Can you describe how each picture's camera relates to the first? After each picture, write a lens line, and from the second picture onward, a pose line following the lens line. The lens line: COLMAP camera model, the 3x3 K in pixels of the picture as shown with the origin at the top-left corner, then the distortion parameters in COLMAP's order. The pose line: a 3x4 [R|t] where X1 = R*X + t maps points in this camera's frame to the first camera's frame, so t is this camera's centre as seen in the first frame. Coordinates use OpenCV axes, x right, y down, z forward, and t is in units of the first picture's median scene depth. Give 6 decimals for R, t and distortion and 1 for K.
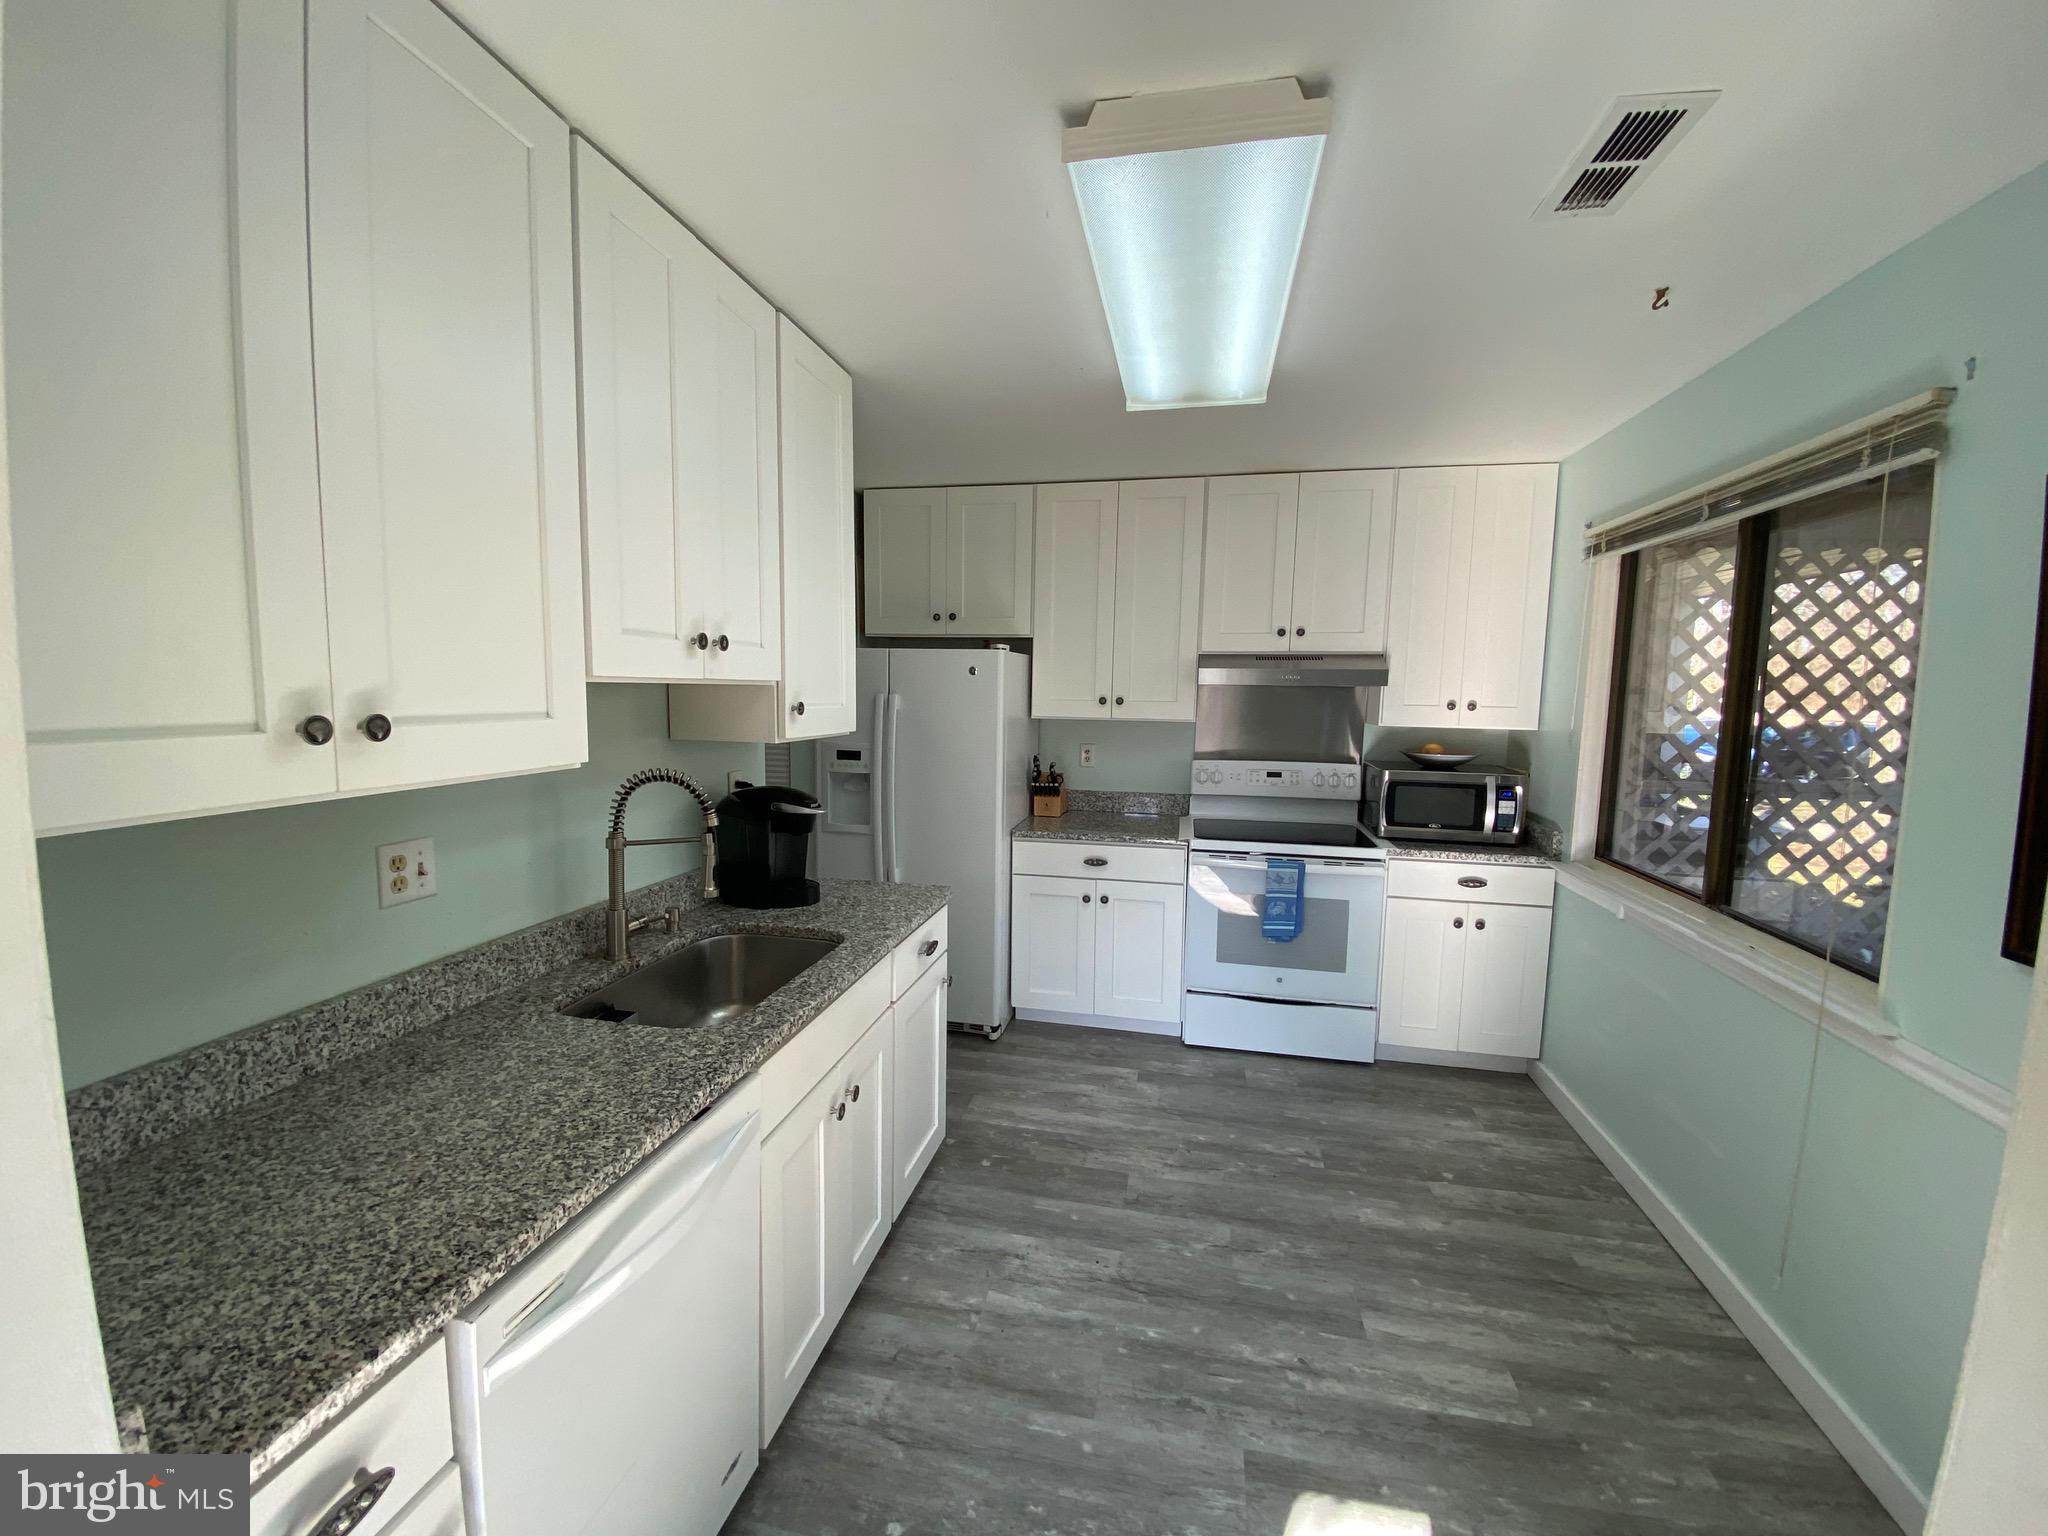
lens RADIAL K [[829.1, 0, 983.1], [0, 829.1, 772.3], [0, 0, 1]] dist [0.013015, -0.015968]
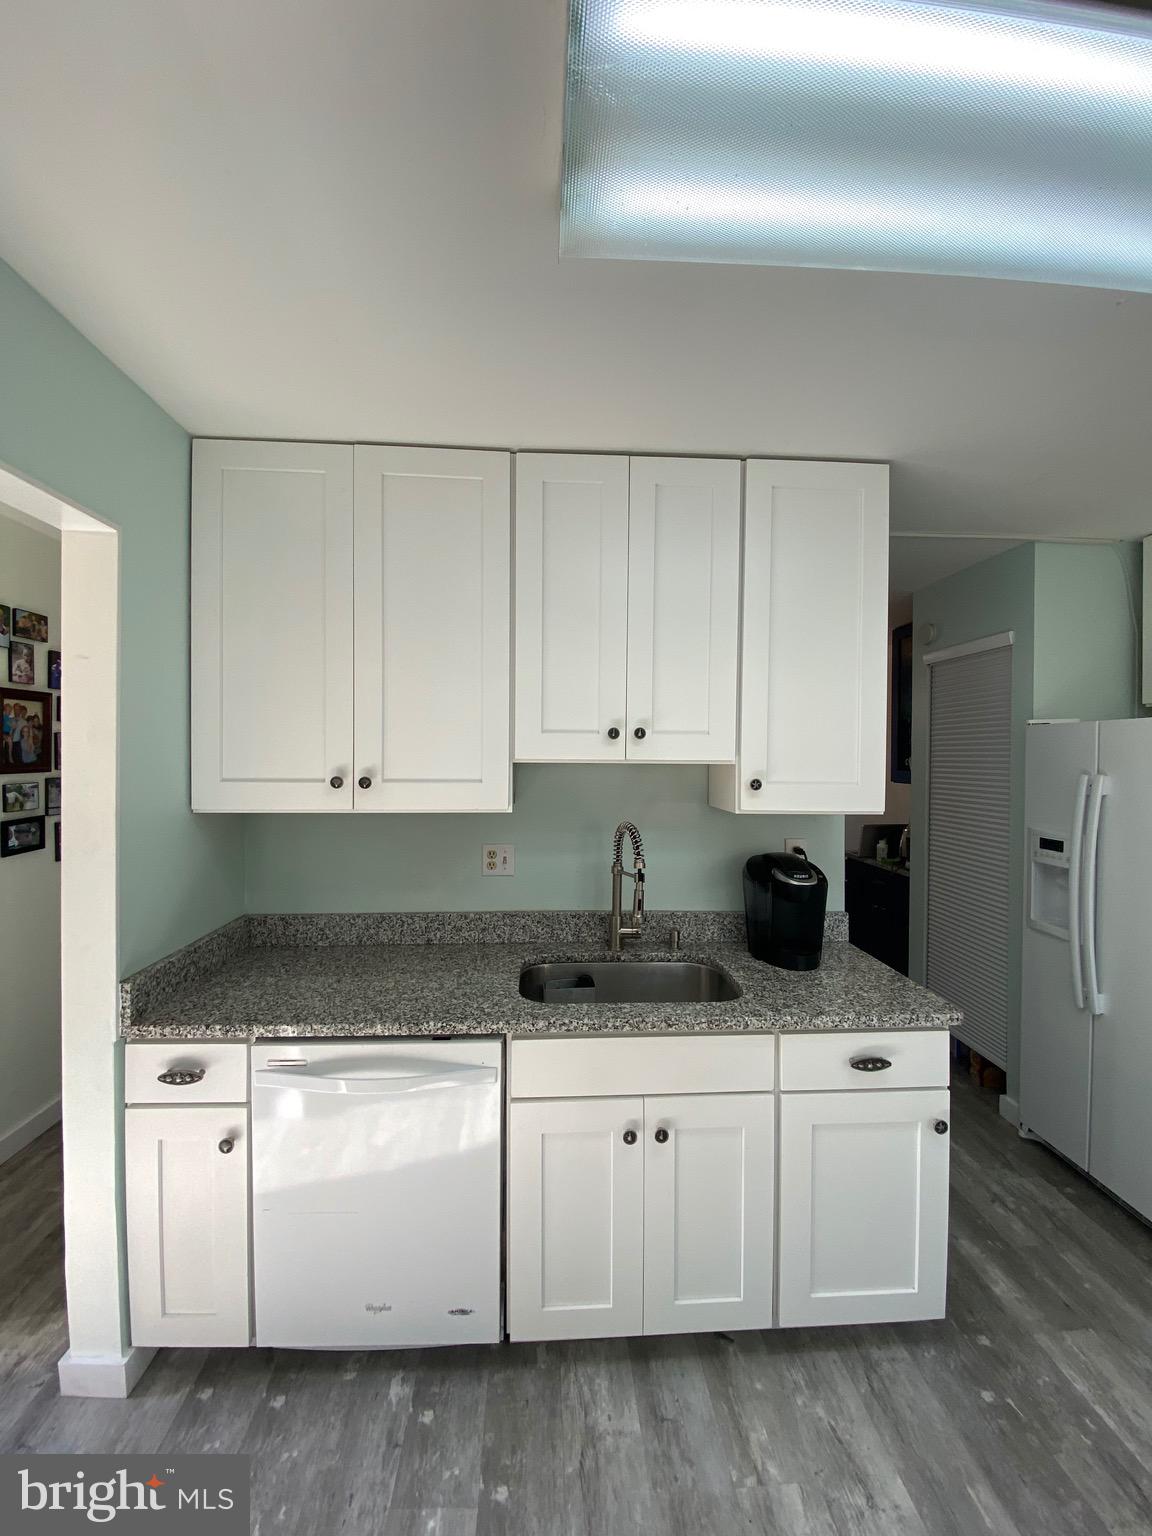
lens RADIAL K [[621.8, 0, 572.0], [0, 621.8, 765.8], [0, 0, 1]] dist [0.013015, -0.015968]
pose [[0.277648, 0.006815, -0.960659, 0.674285], [-0.097571, 0.995004, -0.021141, -0.077166], [0.955715, 0.099602, 0.276925, 0.687355]]
